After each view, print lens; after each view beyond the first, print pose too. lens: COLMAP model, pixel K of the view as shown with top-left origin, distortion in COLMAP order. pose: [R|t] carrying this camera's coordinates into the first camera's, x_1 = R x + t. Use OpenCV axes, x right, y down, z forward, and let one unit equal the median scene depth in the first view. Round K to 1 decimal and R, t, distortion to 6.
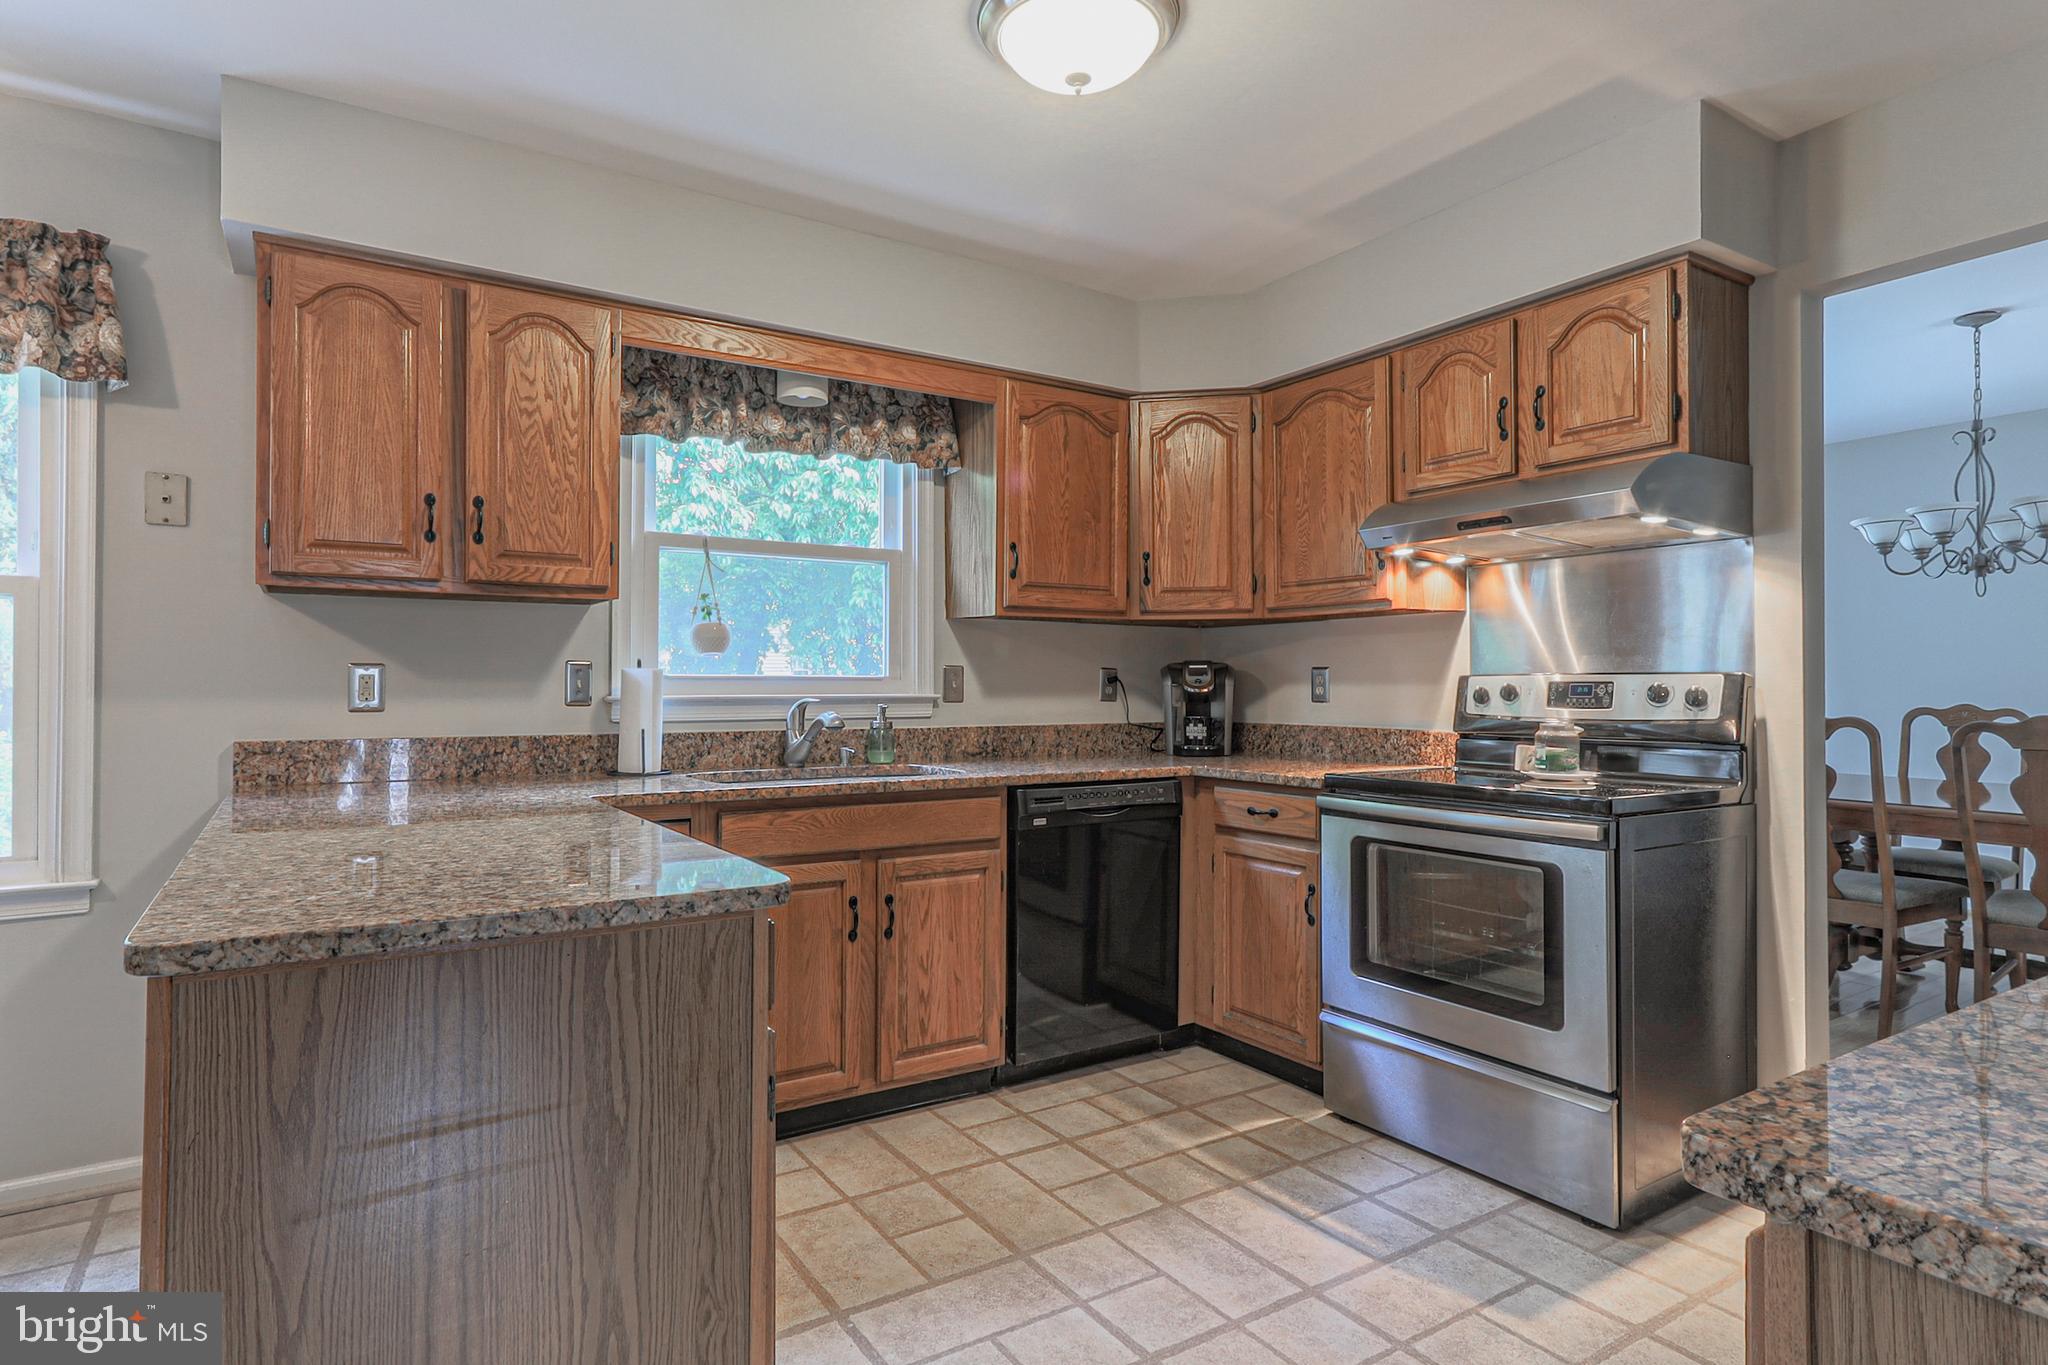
lens RADIAL K [[1082.0, 0, 1009.3], [0, 1082.0, 670.7], [0, 0, 1]] dist [0.004023, 0.002331]
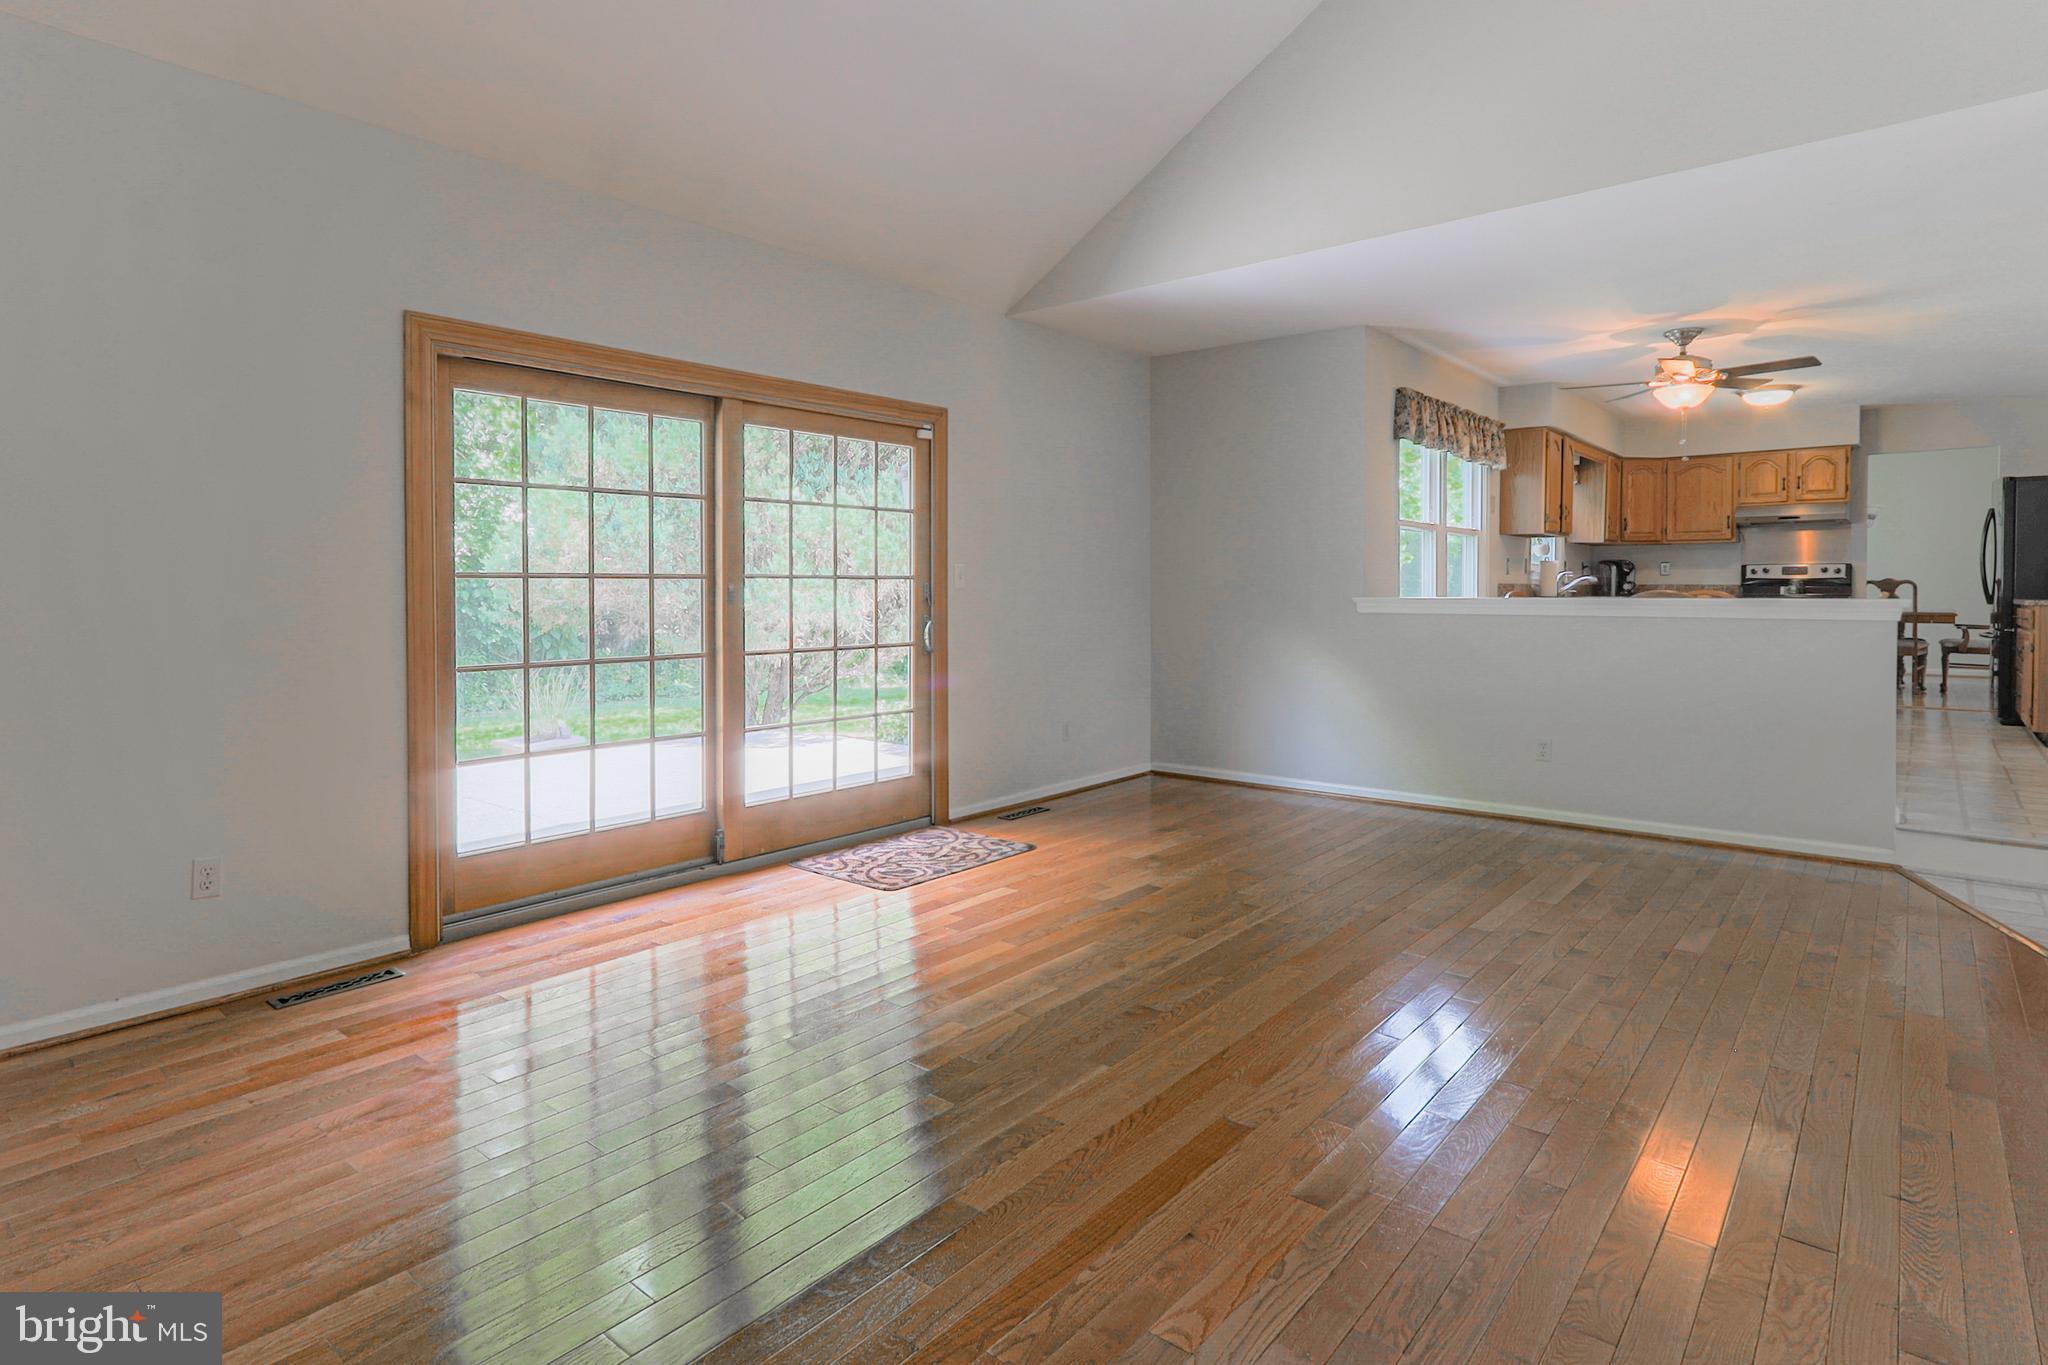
lens RADIAL K [[1082.0, 0, 1005.8], [0, 1082.0, 602.0], [0, 0, 1]] dist [0.004023, 0.002331]
pose [[0.953412, -0.003163, 0.301656, -2.480860], [-0.005407, 0.999605, 0.027570, 0.037531], [-0.301624, -0.027917, 0.953018, -1.262719]]
